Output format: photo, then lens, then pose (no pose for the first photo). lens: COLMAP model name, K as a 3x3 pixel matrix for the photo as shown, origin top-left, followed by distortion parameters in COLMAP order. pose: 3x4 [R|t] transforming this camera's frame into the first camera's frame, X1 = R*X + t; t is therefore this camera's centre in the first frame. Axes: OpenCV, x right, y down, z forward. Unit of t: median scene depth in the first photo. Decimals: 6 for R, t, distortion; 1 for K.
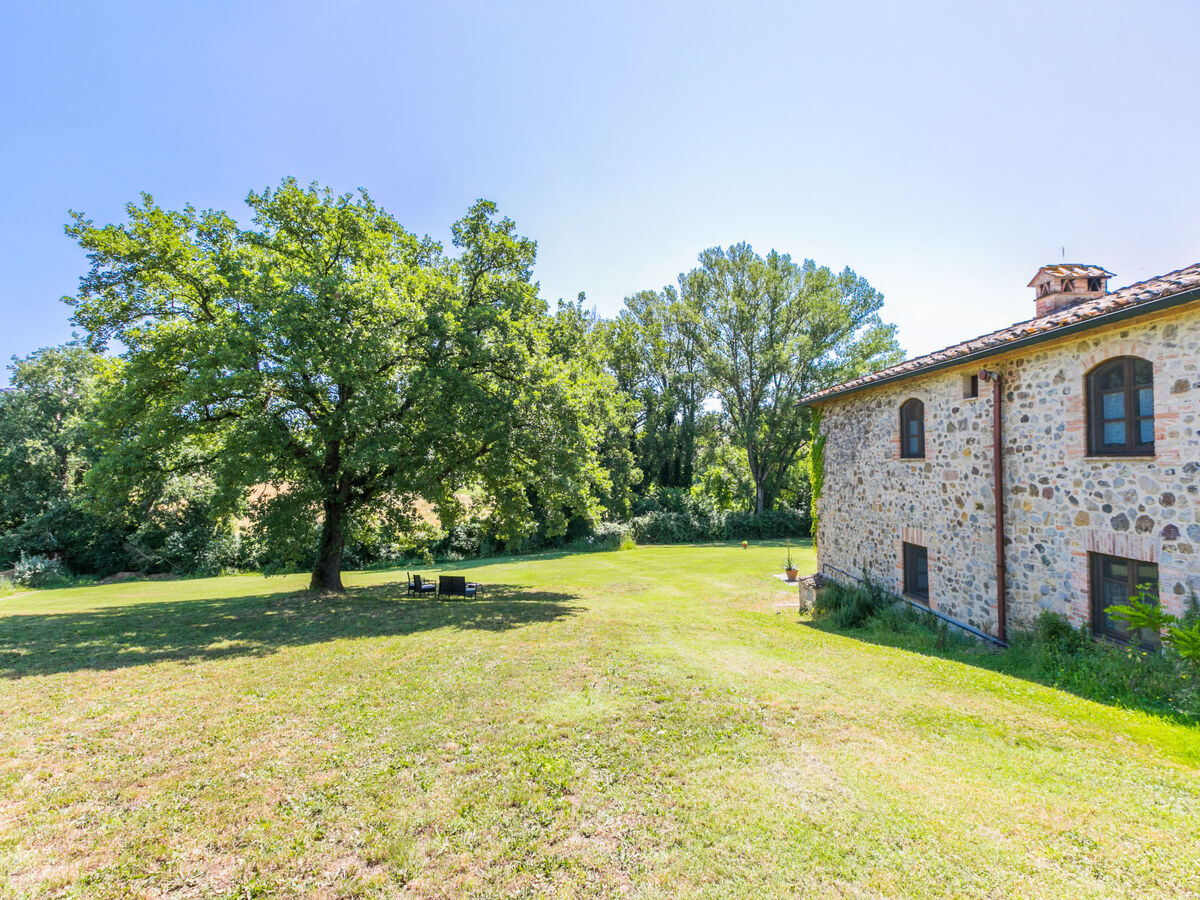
lens RADIAL K [[601.3, 0, 600.0], [0, 601.3, 450.0], [0, 0, 1]] dist [0.004902, 0.001215]
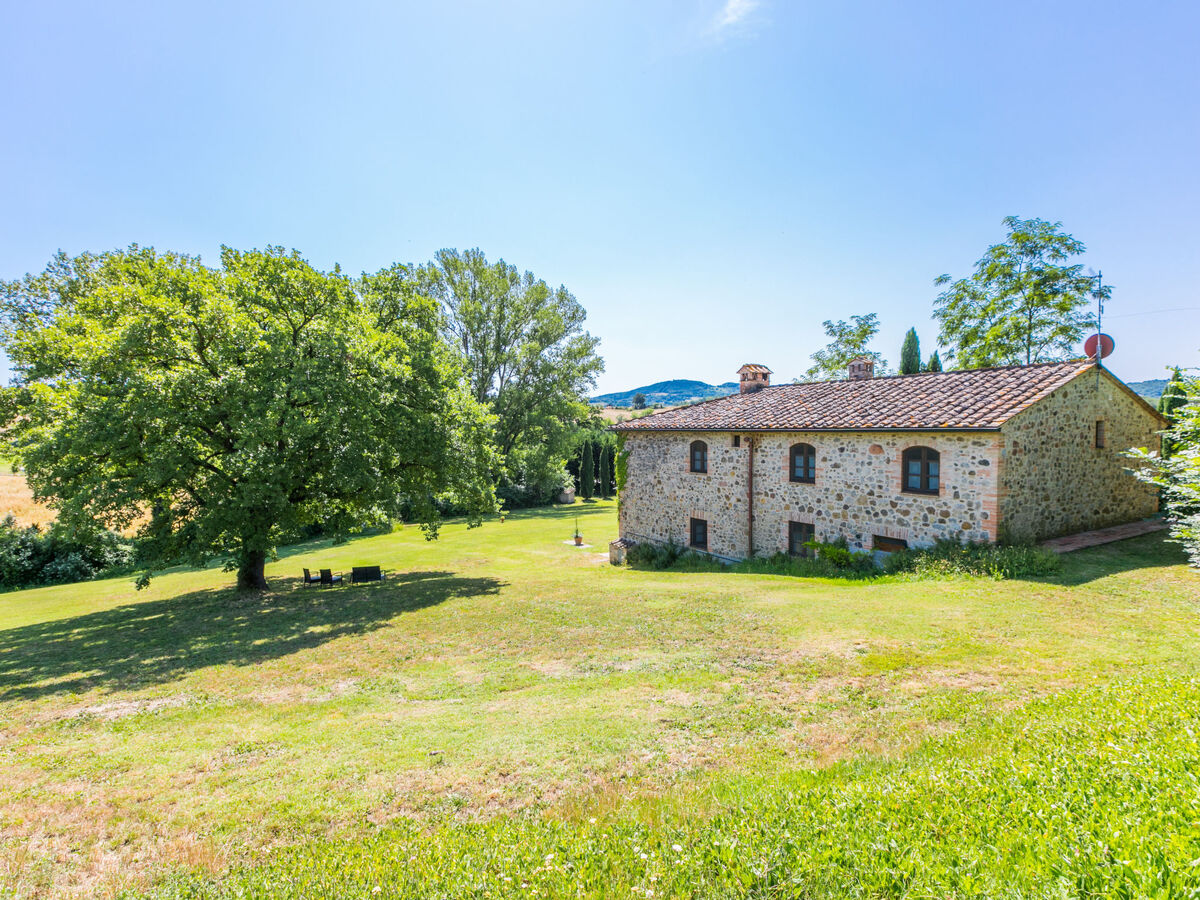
lens RADIAL K [[601.3, 0, 600.0], [0, 601.3, 450.0], [0, 0, 1]] dist [0.004902, 0.001215]
pose [[0.855778, -0.011355, 0.517218, -0.750931], [-0.015992, 0.998701, 0.048386, -0.152075], [-0.517096, -0.049679, 0.854485, -0.453014]]
